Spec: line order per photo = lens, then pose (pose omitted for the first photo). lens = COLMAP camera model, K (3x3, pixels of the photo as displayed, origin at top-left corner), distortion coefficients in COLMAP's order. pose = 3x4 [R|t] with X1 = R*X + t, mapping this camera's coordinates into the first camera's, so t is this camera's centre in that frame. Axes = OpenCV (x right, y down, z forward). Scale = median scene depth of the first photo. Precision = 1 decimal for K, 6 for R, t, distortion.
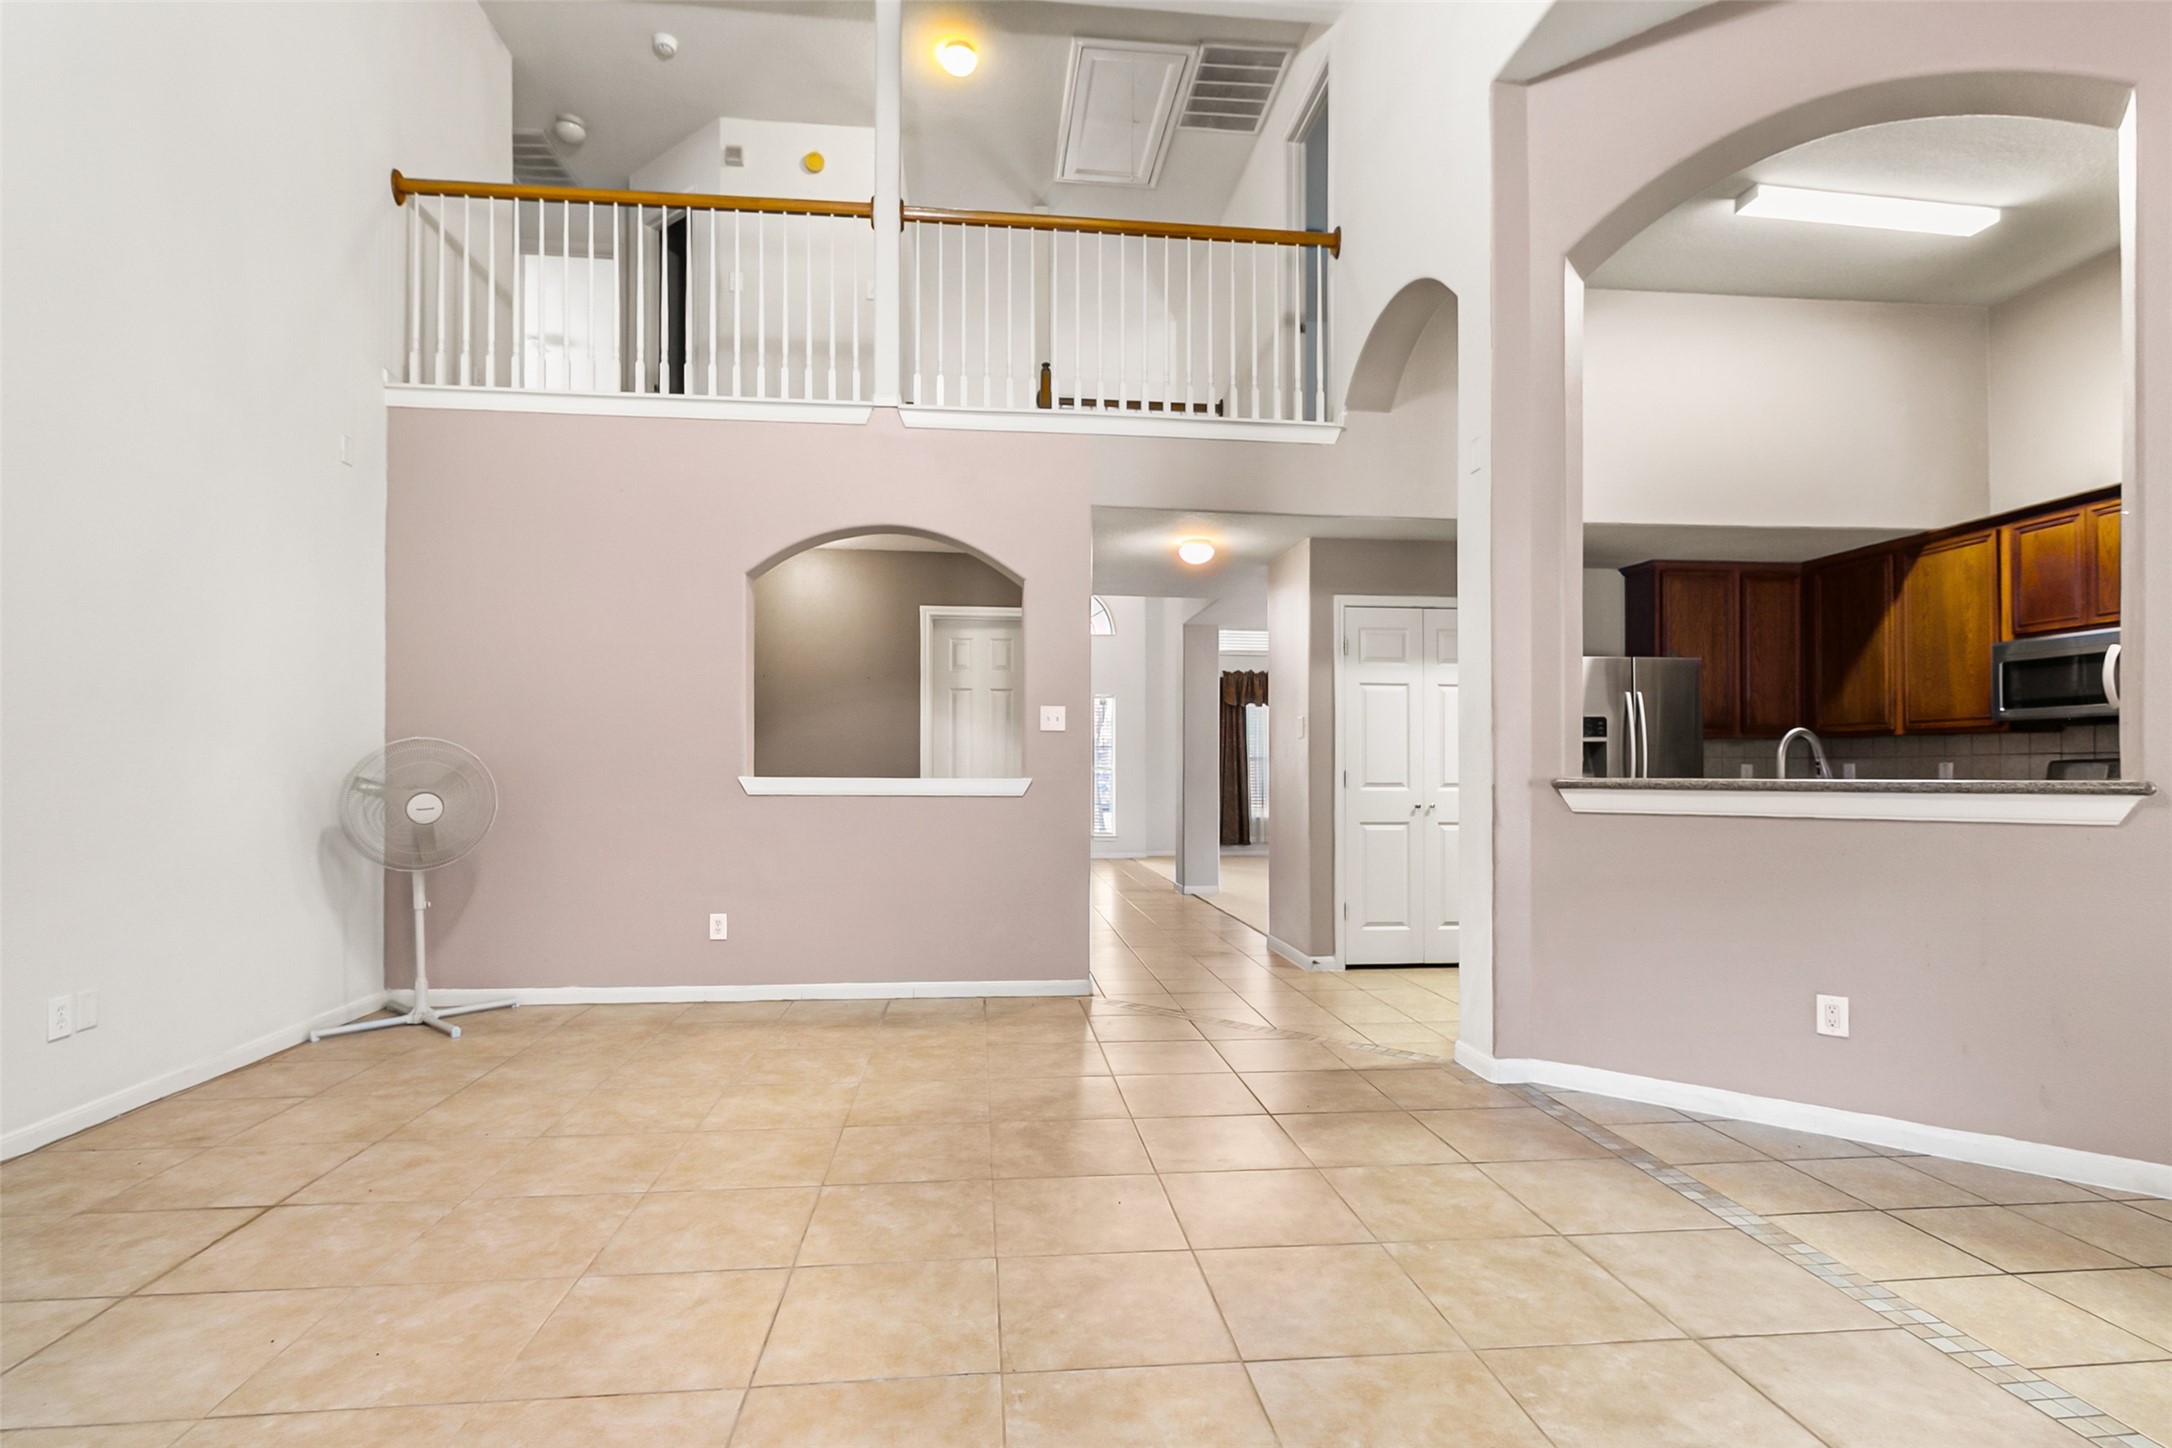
lens RADIAL K [[1037.4, 0, 1082.9], [0, 1037.4, 765.5], [0, 0, 1]] dist [0.002187, 0.001101]
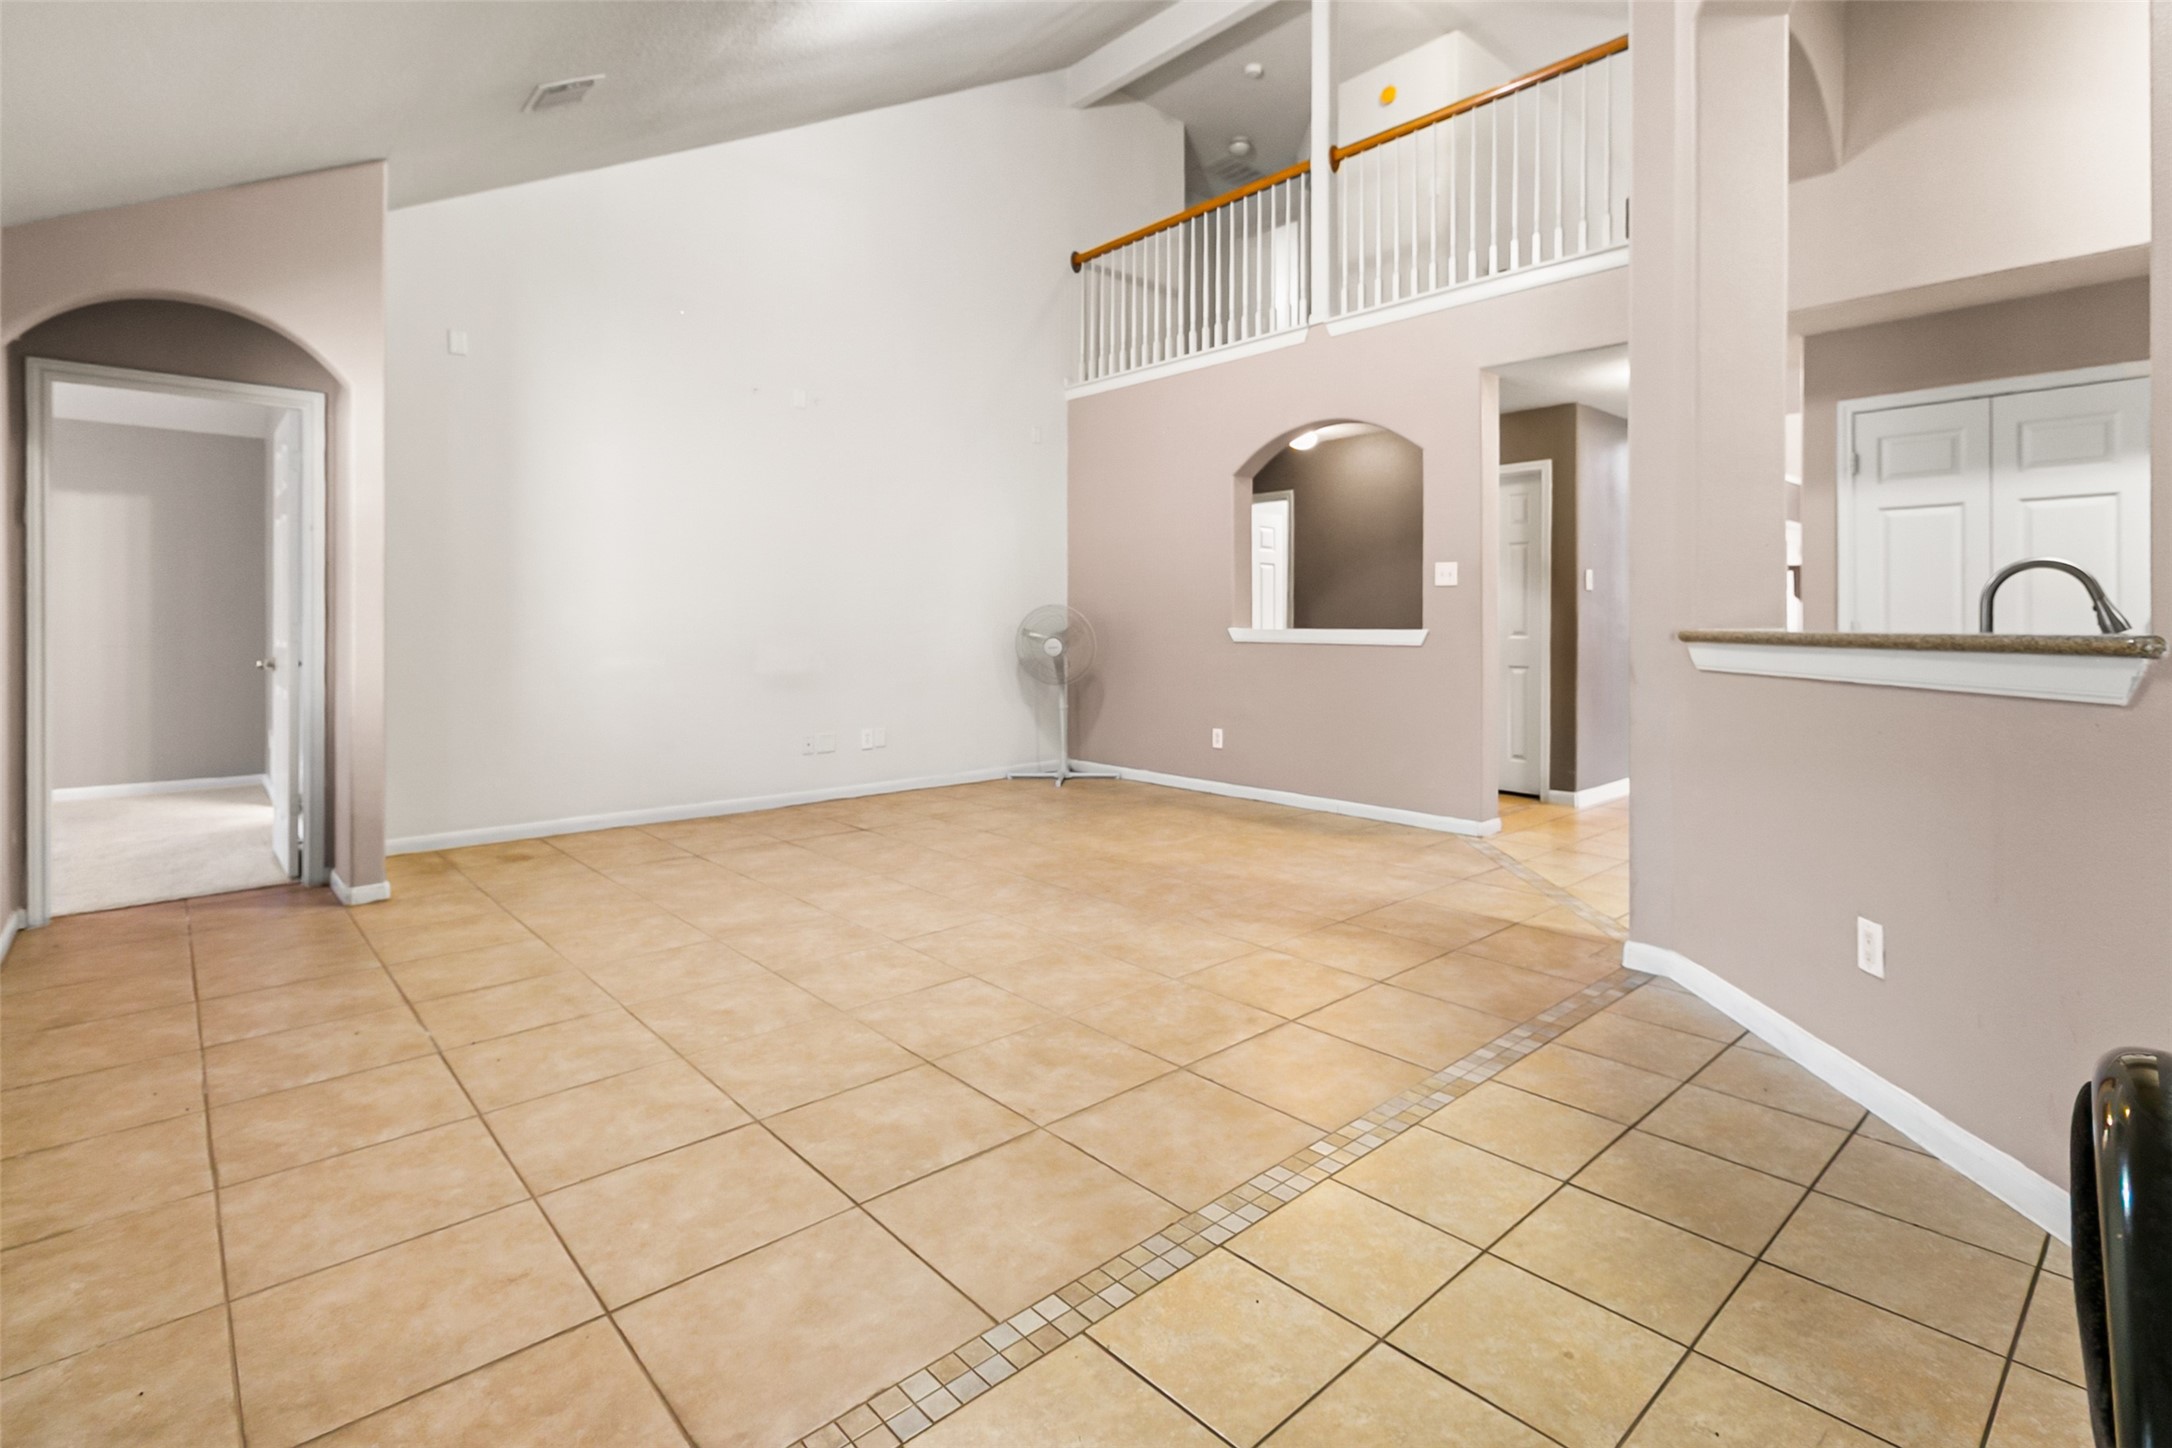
lens RADIAL K [[1030.6, 0, 1086.3], [0, 1030.6, 631.4], [0, 0, 1]] dist [-0.003642, -0.000479]
pose [[0.587341, 0.002463, -0.809336, 0.639903], [0.008659, 0.999919, 0.009327, 0.000726], [0.809293, -0.012486, 0.587272, 0.070095]]
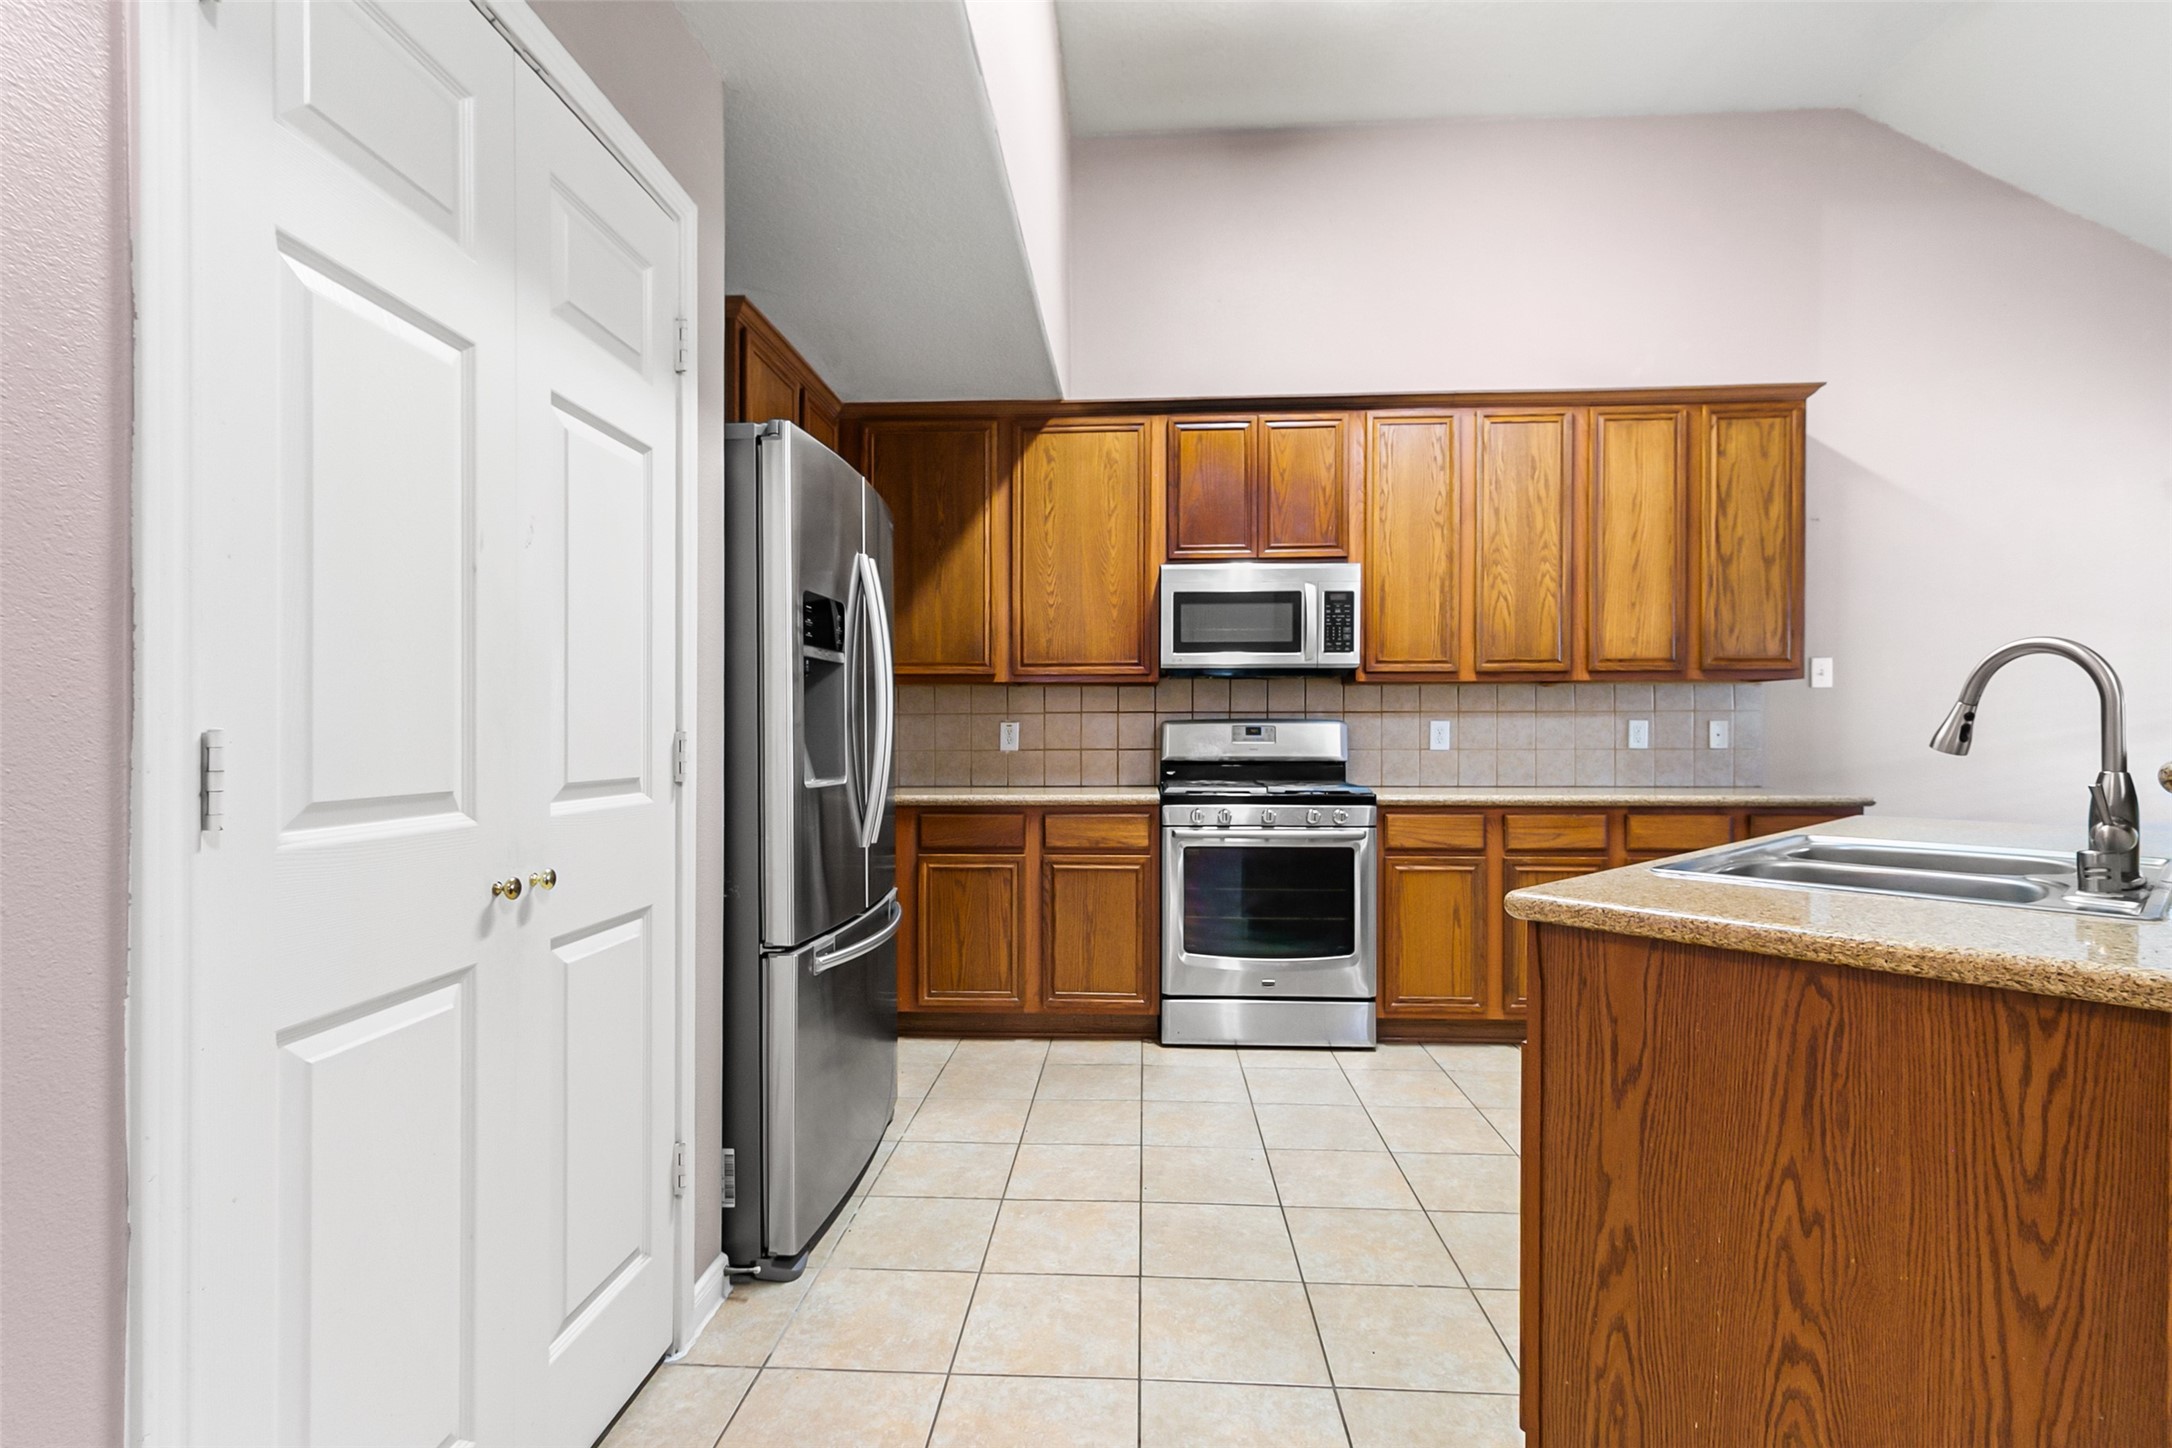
lens RADIAL K [[1016.4, 0, 1089.6], [0, 1016.4, 733.6], [0, 0, 1]] dist [-0.001147, 0.000351]
pose [[0.160215, -0.000983, 0.987082, 0.144655], [-0.010029, 0.999946, 0.002624, 0.003403], [-0.987031, -0.010320, 0.160196, 0.988552]]
